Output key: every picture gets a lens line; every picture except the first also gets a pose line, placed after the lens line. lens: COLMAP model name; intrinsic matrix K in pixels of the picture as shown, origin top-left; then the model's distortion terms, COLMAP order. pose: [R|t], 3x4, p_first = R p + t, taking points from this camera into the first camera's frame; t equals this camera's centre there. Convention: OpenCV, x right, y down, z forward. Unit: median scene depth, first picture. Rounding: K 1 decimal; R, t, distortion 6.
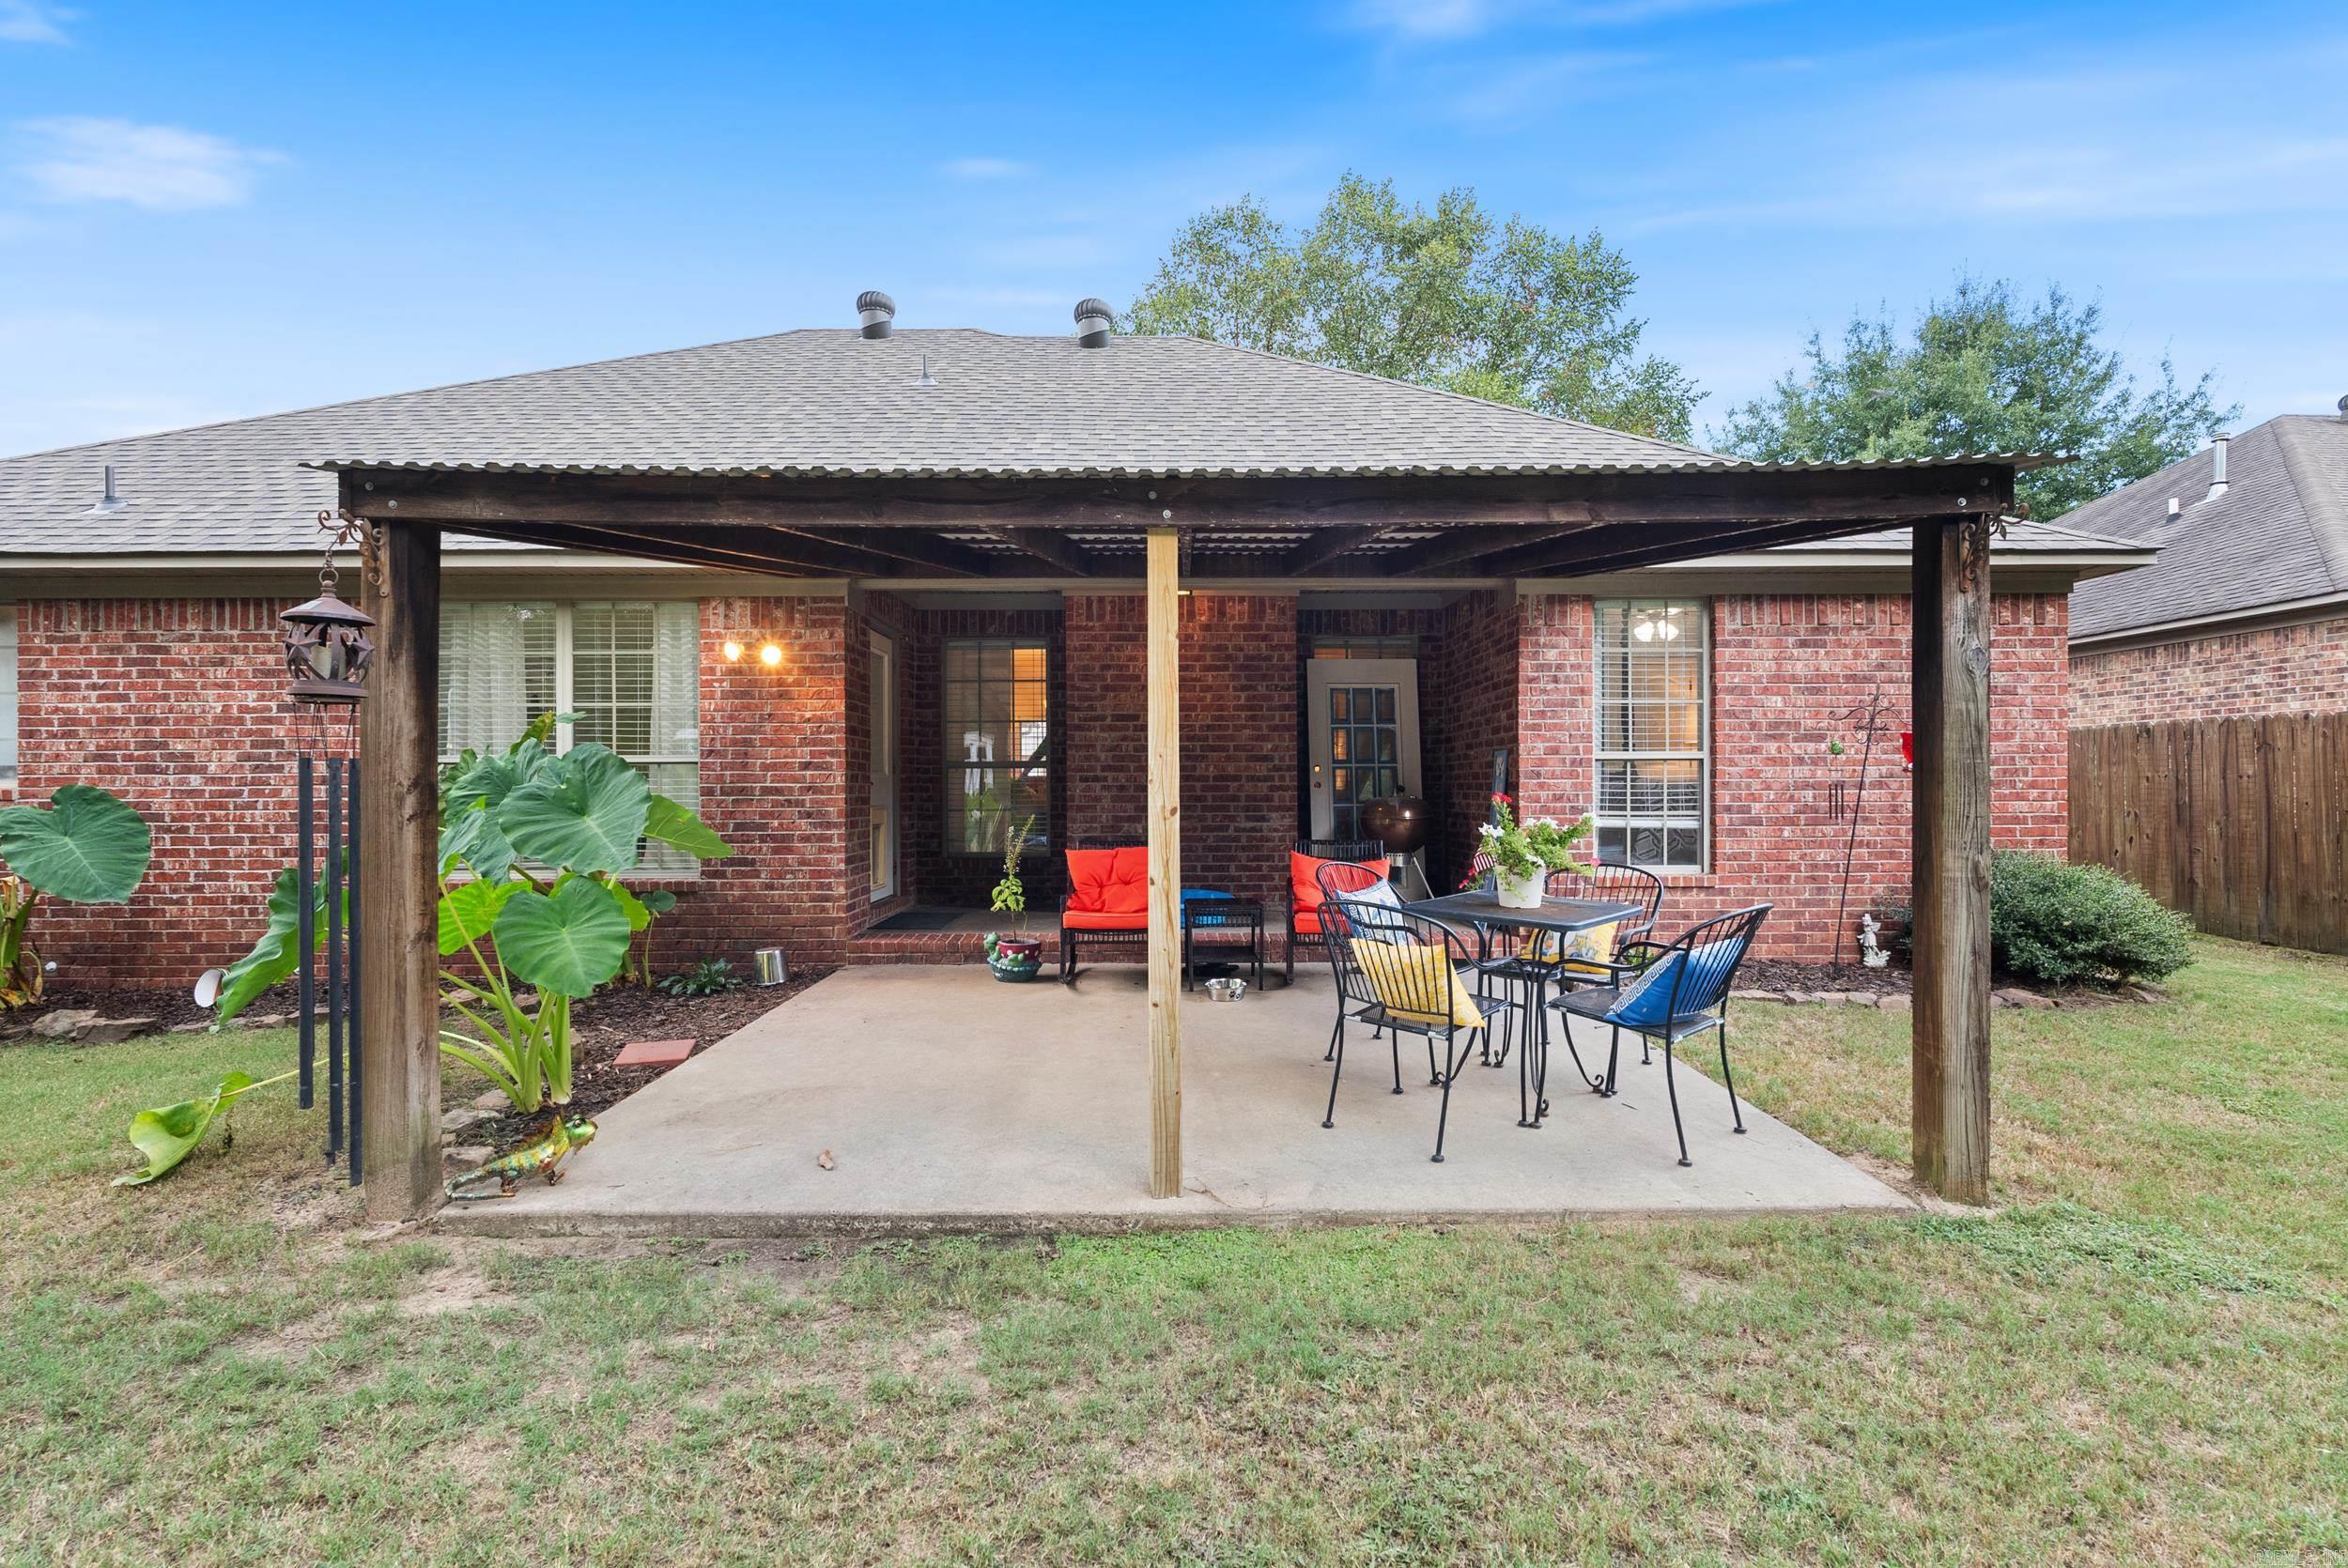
lens RADIAL K [[1042.4, 0, 1180.1], [0, 1042.4, 793.0], [0, 0, 1]] dist [-0.008486, 0.000817]
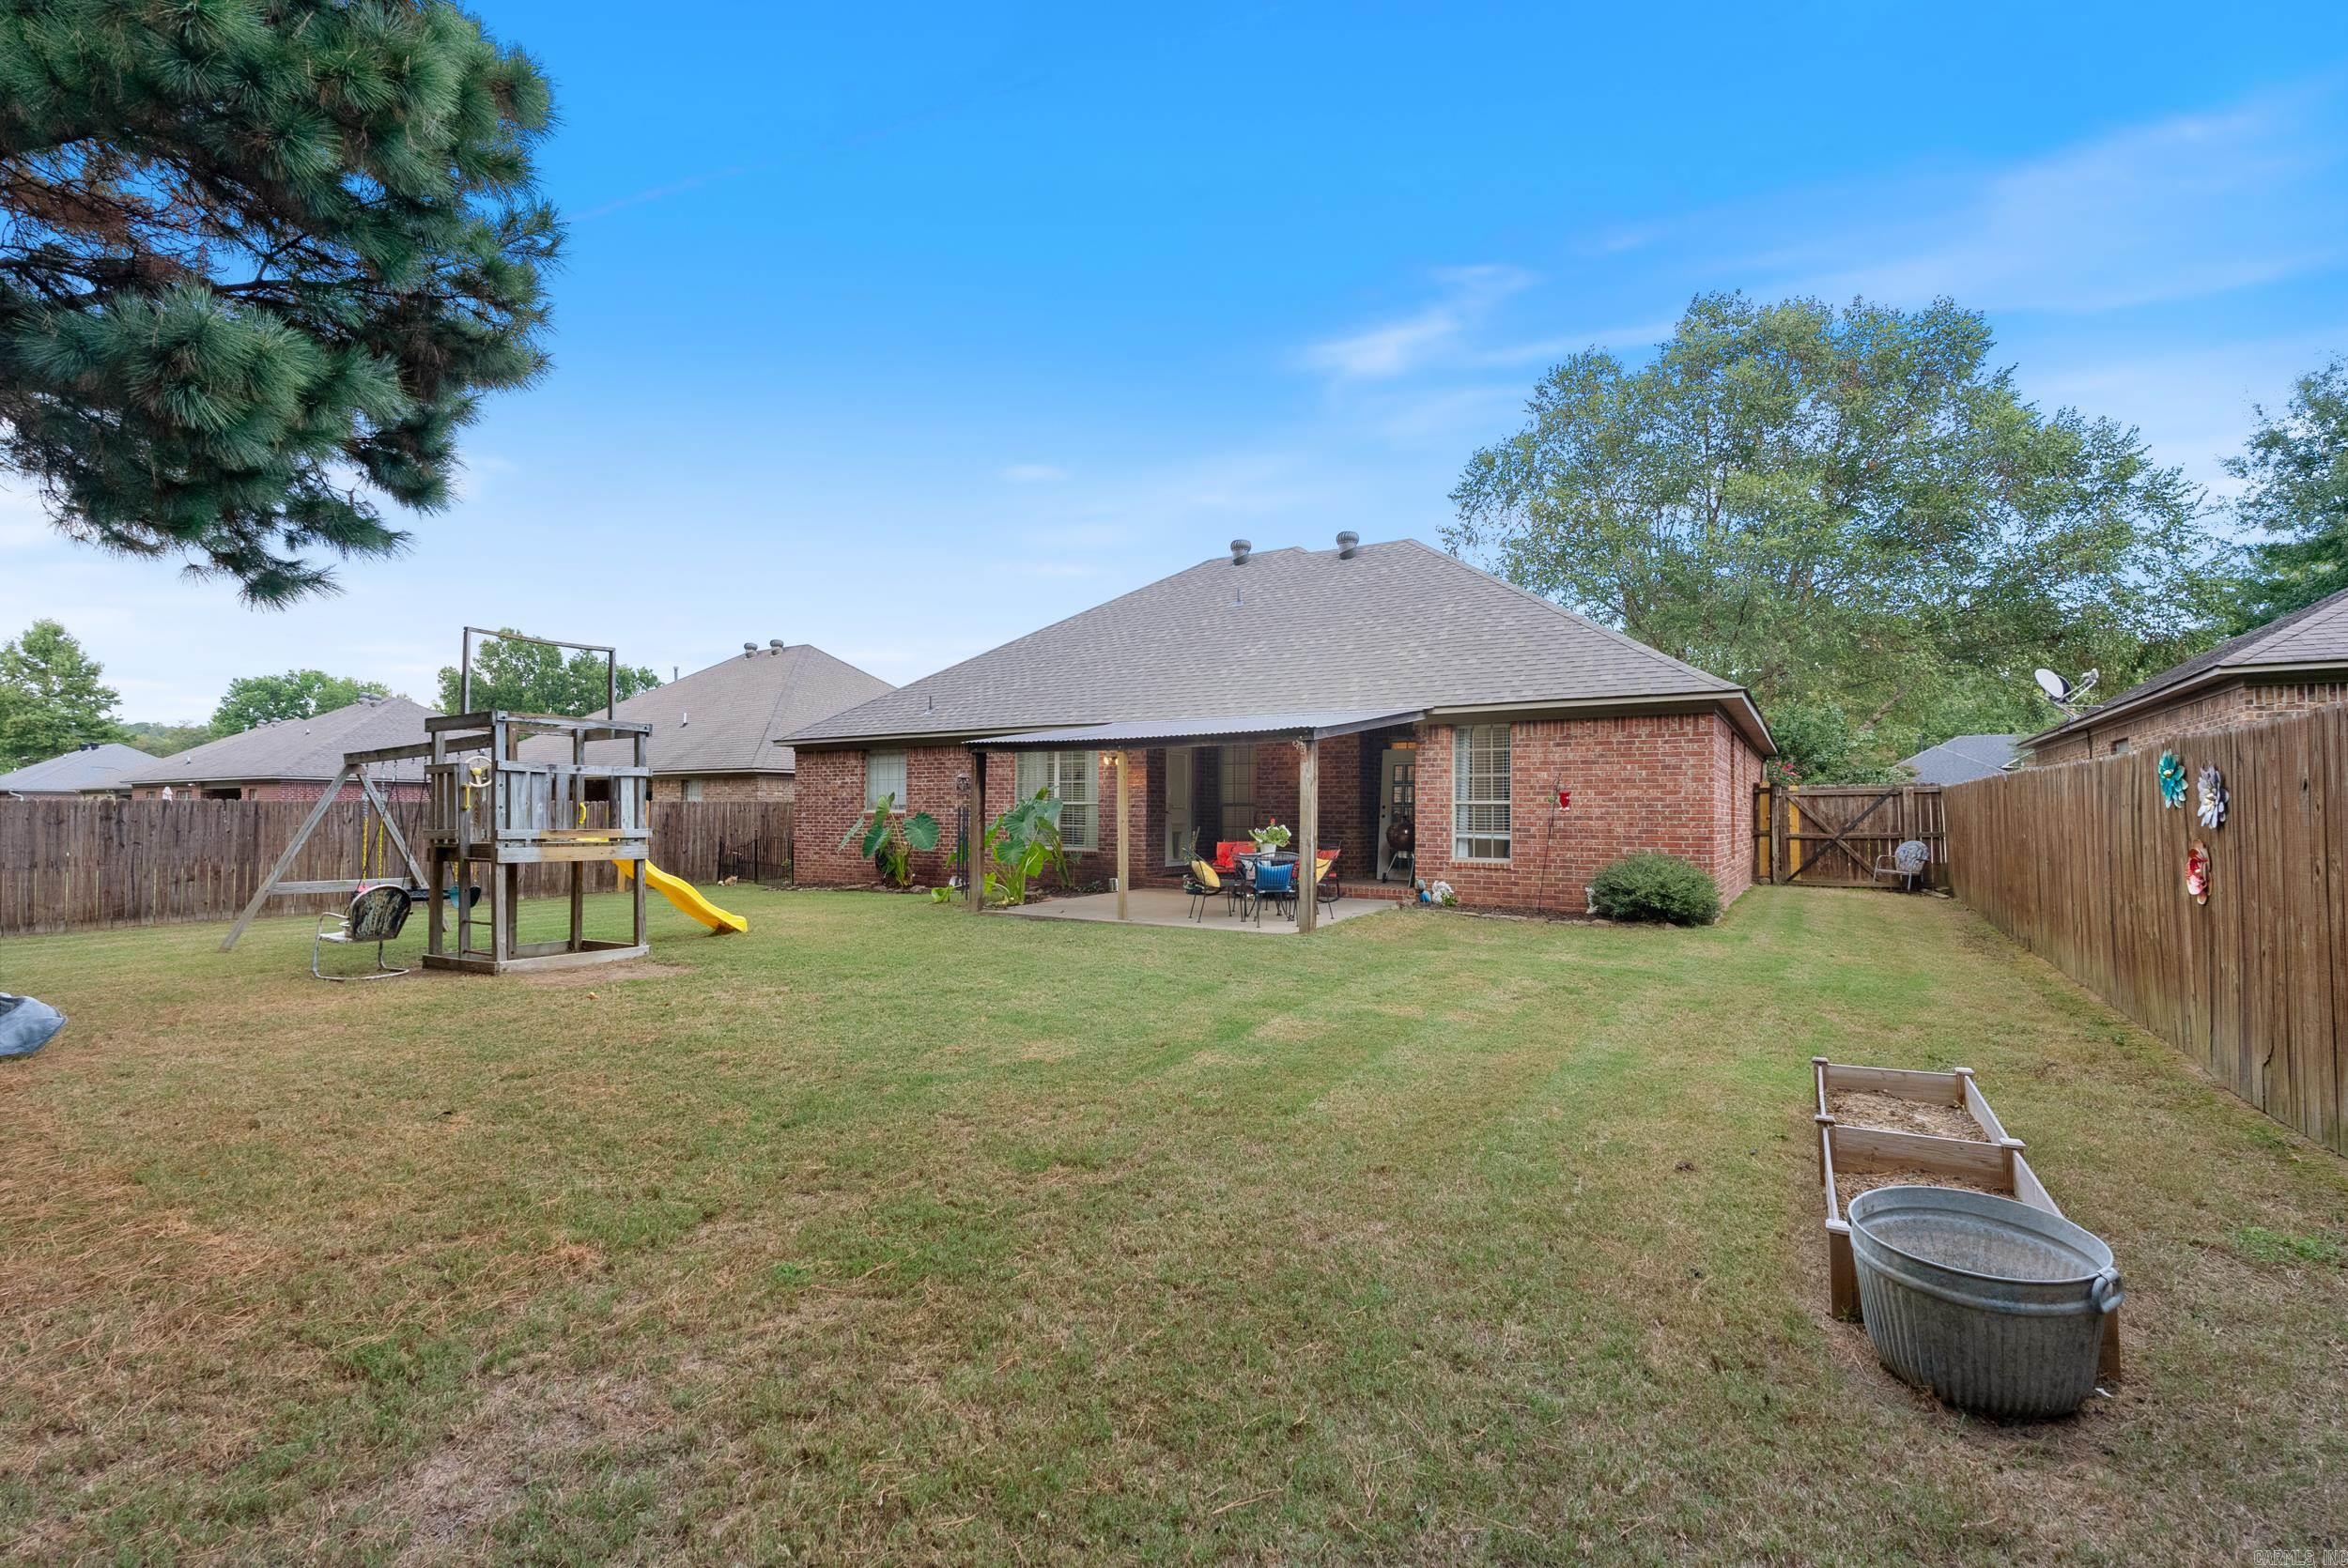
lens RADIAL K [[1042.4, 0, 1180.1], [0, 1042.4, 793.0], [0, 0, 1]] dist [-0.008486, 0.000817]
pose [[0.843036, -0.002474, -0.537852, 1.047541], [-0.011165, 0.999693, -0.022098, -0.003444], [0.537742, 0.024635, 0.842750, -1.005925]]
